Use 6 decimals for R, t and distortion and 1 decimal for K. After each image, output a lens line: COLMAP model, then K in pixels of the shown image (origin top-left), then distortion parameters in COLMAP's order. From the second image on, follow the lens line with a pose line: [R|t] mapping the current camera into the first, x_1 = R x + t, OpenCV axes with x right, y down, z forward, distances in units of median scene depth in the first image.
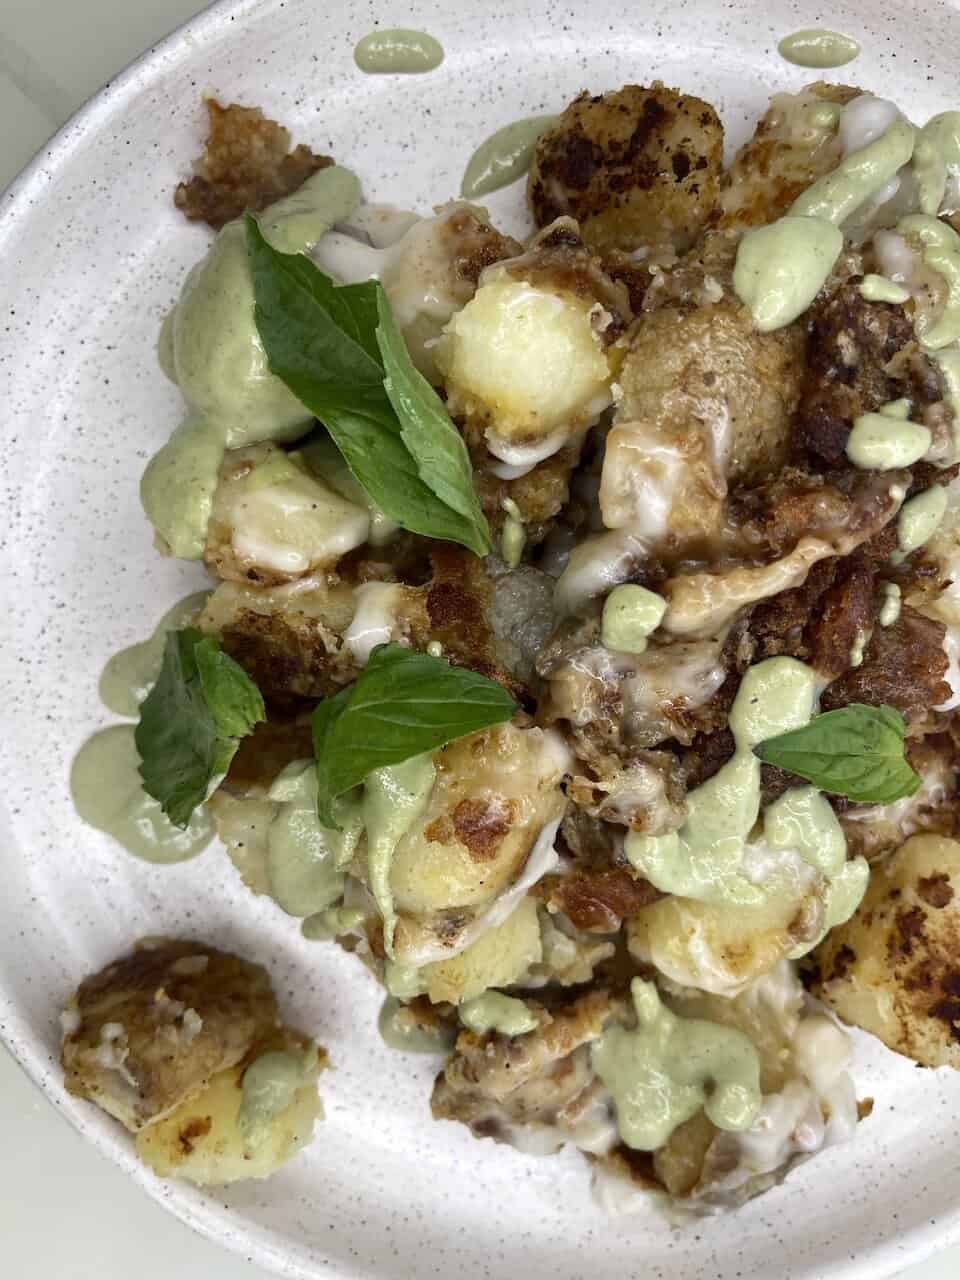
lens RADIAL K [[954.7, 0, 477.1], [0, 954.7, 648.6], [0, 0, 1]] dist [0.001581, -0.093942]
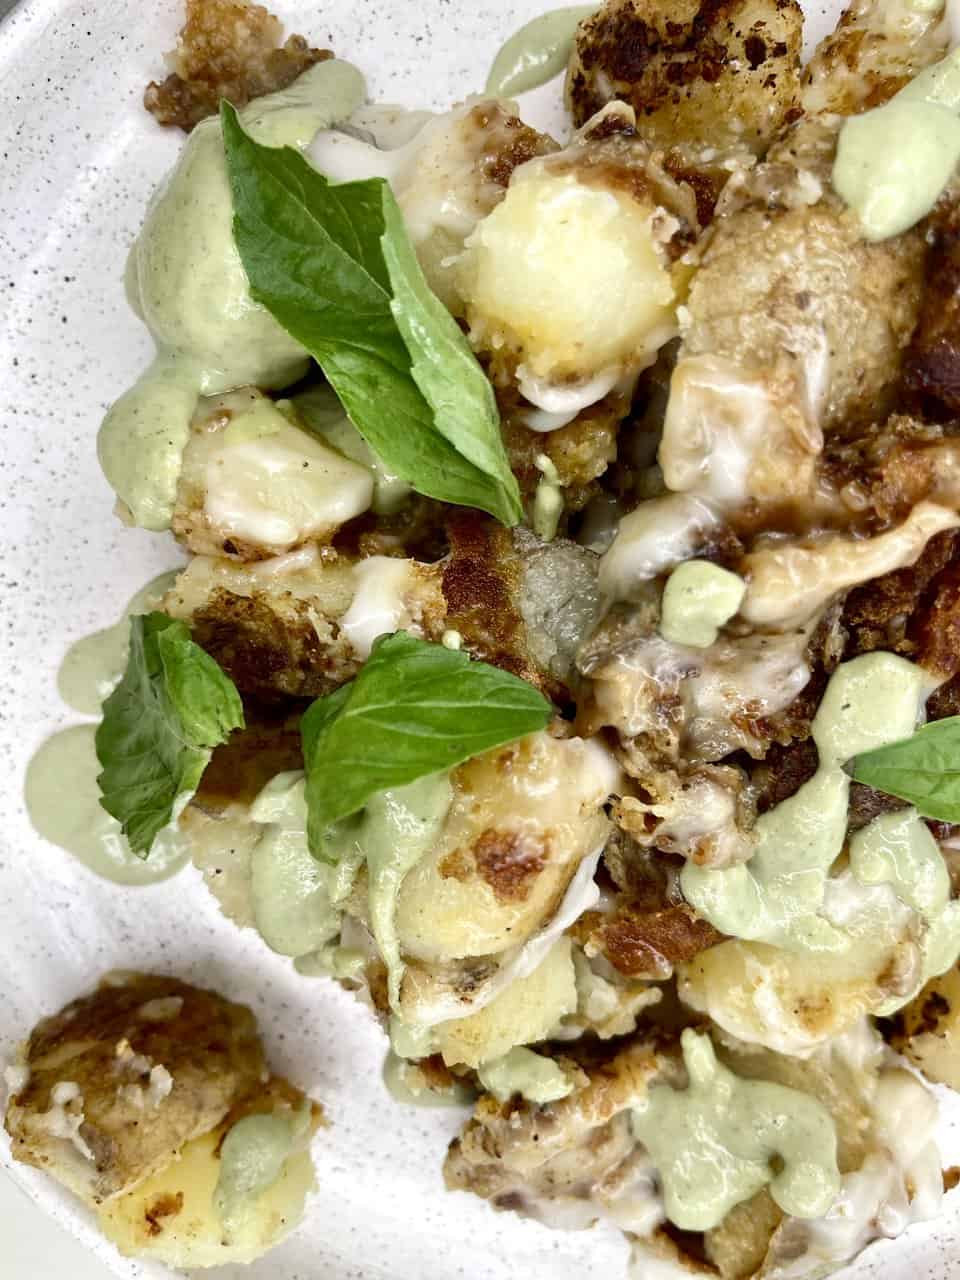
lens RADIAL K [[954.7, 0, 477.1], [0, 954.7, 648.6], [0, 0, 1]] dist [0.001581, -0.093942]
pose [[0.999920, 0.006242, -0.011037, -0.013396], [-0.006038, 0.999812, 0.018400, -0.006994], [0.011149, -0.018332, 0.999770, 0.180471]]
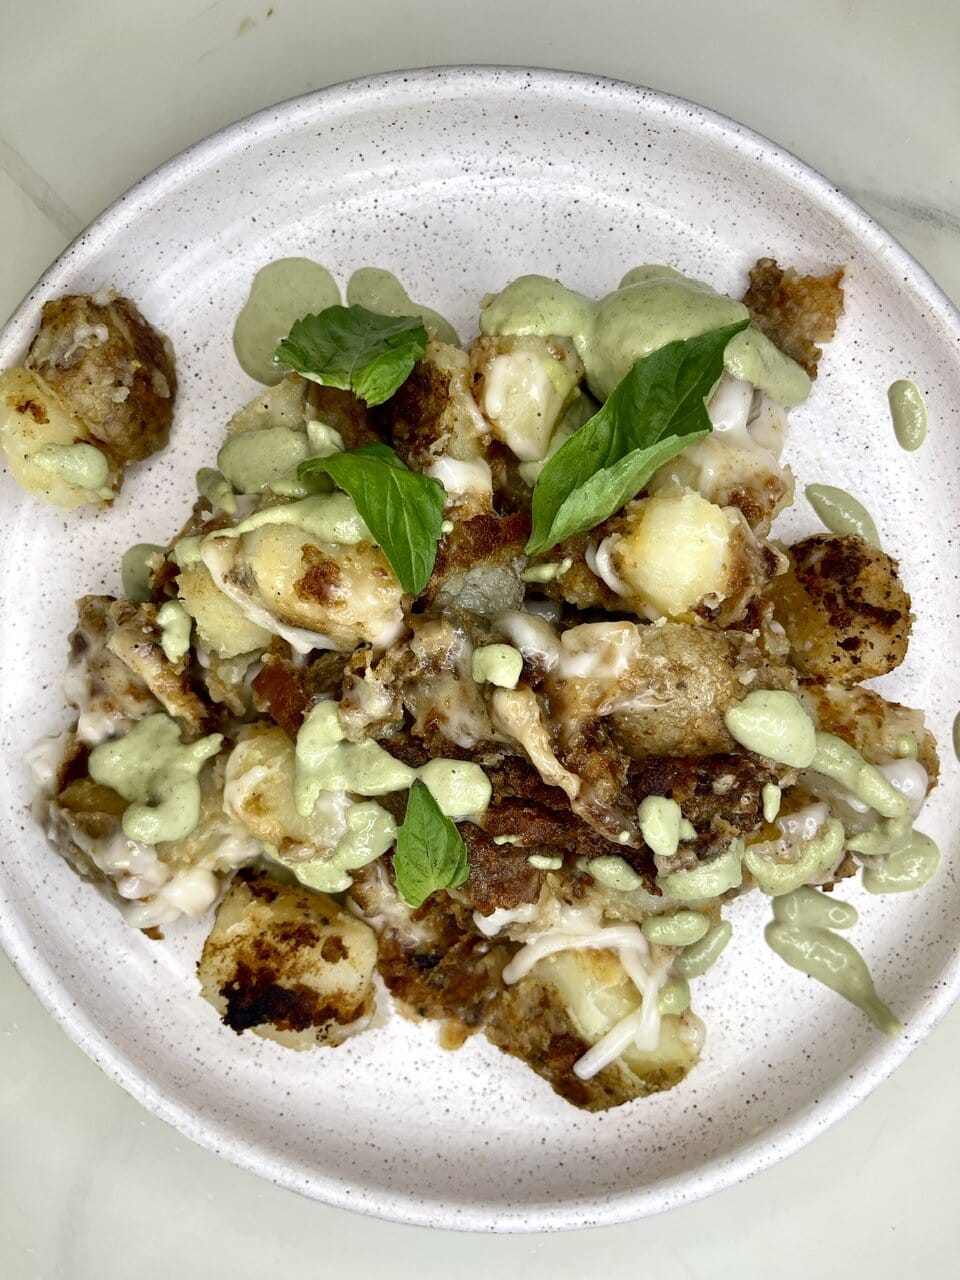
lens RADIAL K [[954.7, 0, 477.1], [0, 954.7, 648.6], [0, 0, 1]] dist [0.001581, -0.093942]
pose [[0.186326, 0.981543, 0.043070, 0.068001], [-0.982280, 0.187010, -0.012409, 0.007707], [-0.020235, -0.039995, 0.998995, -0.295802]]
